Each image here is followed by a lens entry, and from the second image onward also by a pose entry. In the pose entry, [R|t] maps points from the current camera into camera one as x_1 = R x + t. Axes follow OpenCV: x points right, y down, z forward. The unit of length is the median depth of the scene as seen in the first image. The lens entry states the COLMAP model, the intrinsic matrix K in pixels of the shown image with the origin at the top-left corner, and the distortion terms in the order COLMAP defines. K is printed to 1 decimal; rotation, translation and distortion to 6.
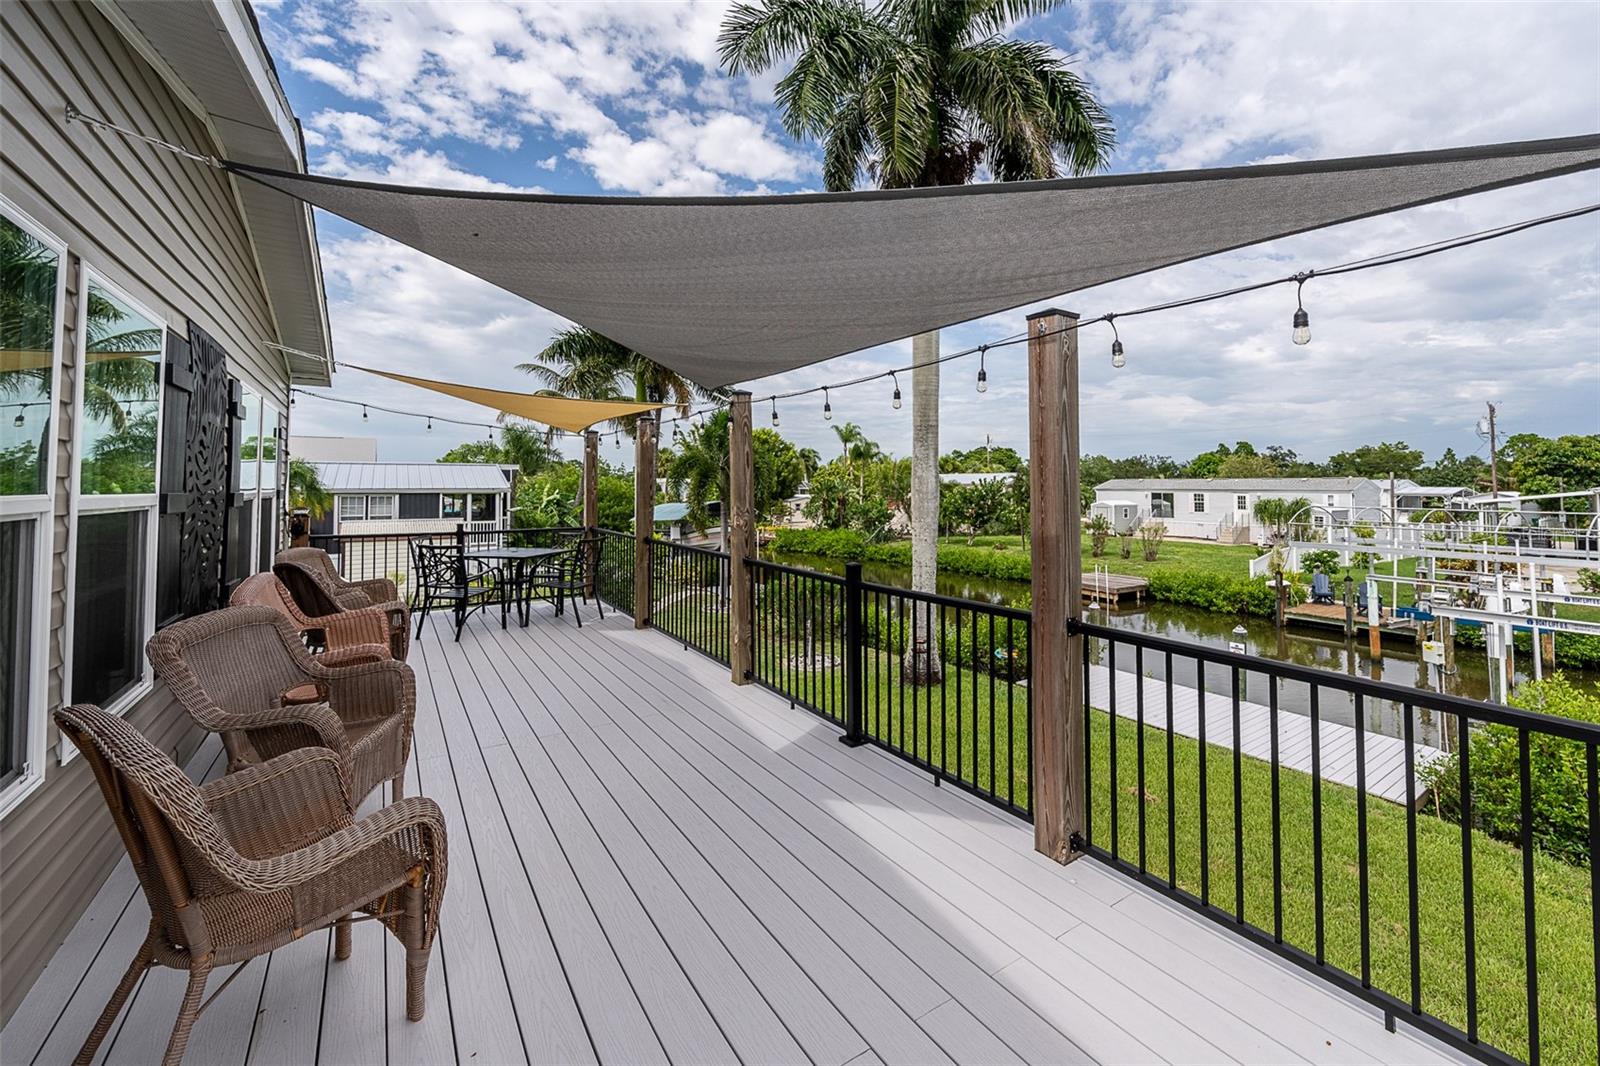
lens RADIAL K [[658.6, 0, 831.3], [0, 658.6, 458.8], [0, 0, 1]] dist [-0.003934, -0.001425]
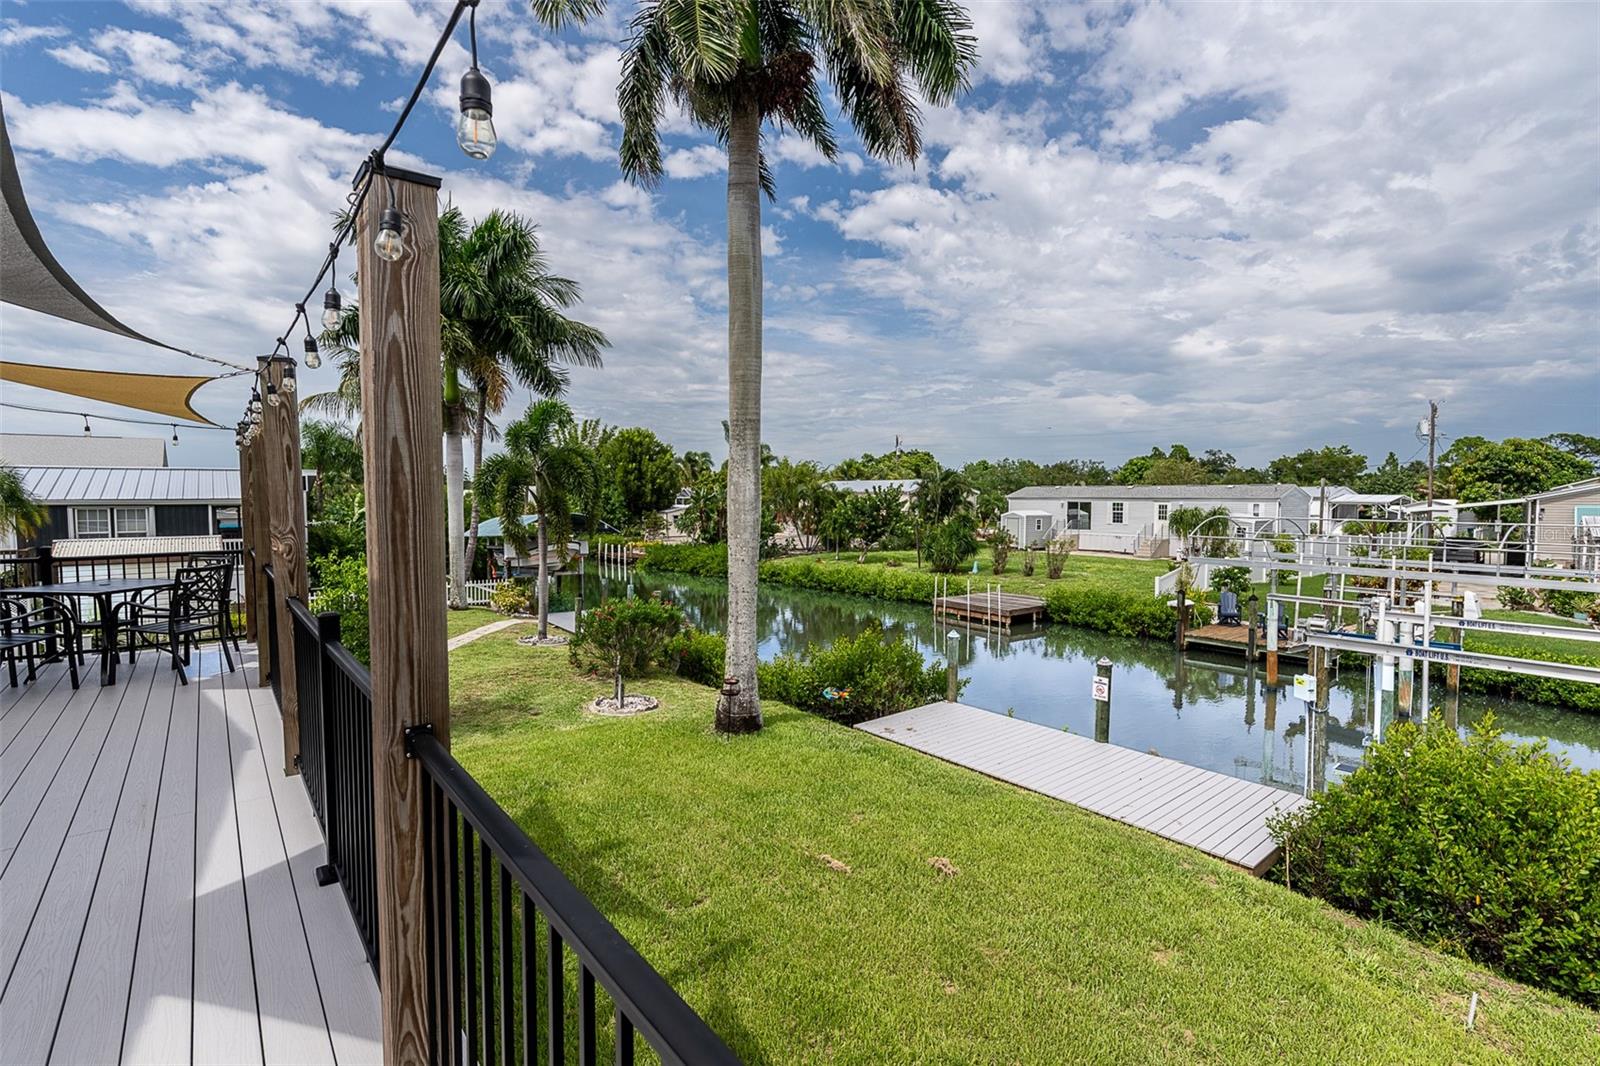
lens RADIAL K [[740.9, 0, 785.9], [0, 740.9, 532.7], [0, 0, 1]] dist [-0.008298, 0.000257]
pose [[0.998115, -0.005322, 0.061145, 0.049152], [-0.000361, 0.995707, 0.092556, 0.001117], [-0.061375, -0.092403, 0.993828, 0.027238]]
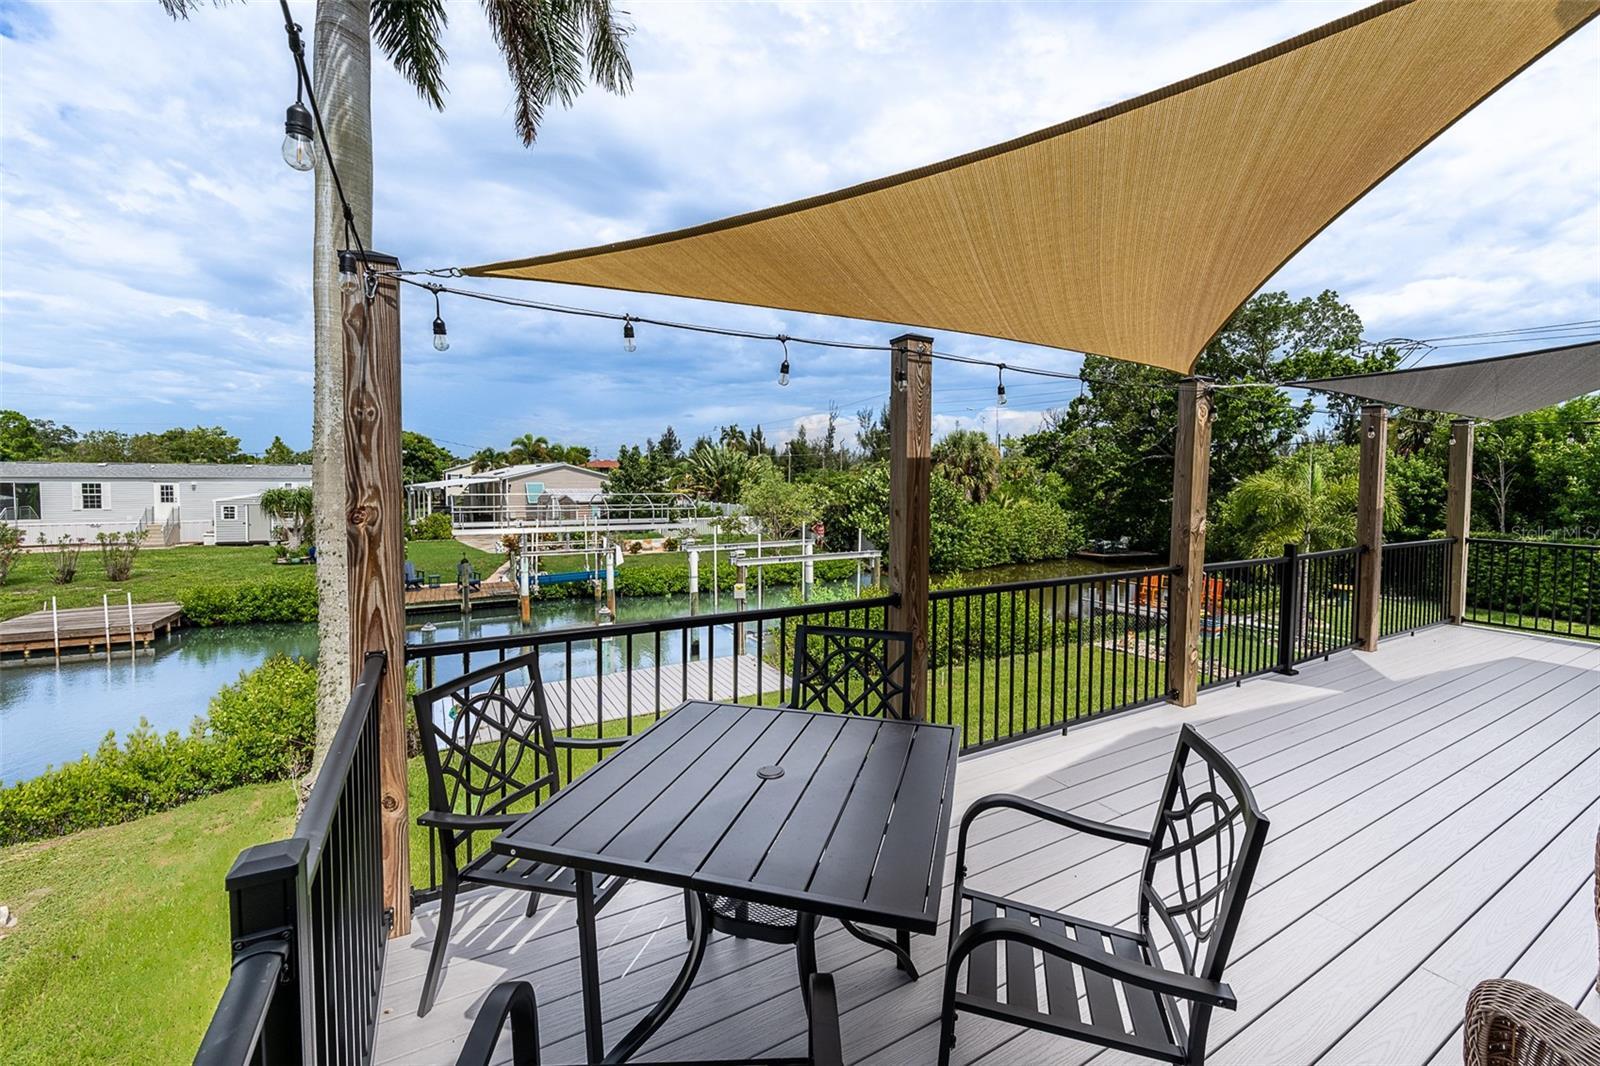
lens RADIAL K [[690.2, 0, 785.0], [0, 690.2, 485.2], [0, 0, 1]] dist [0.007707, -0.002045]
pose [[0.068154, -0.015058, 0.997561, -0.156540], [-0.044284, 0.998855, 0.018103, 0.007844], [-0.996692, -0.045410, 0.067409, 0.200337]]
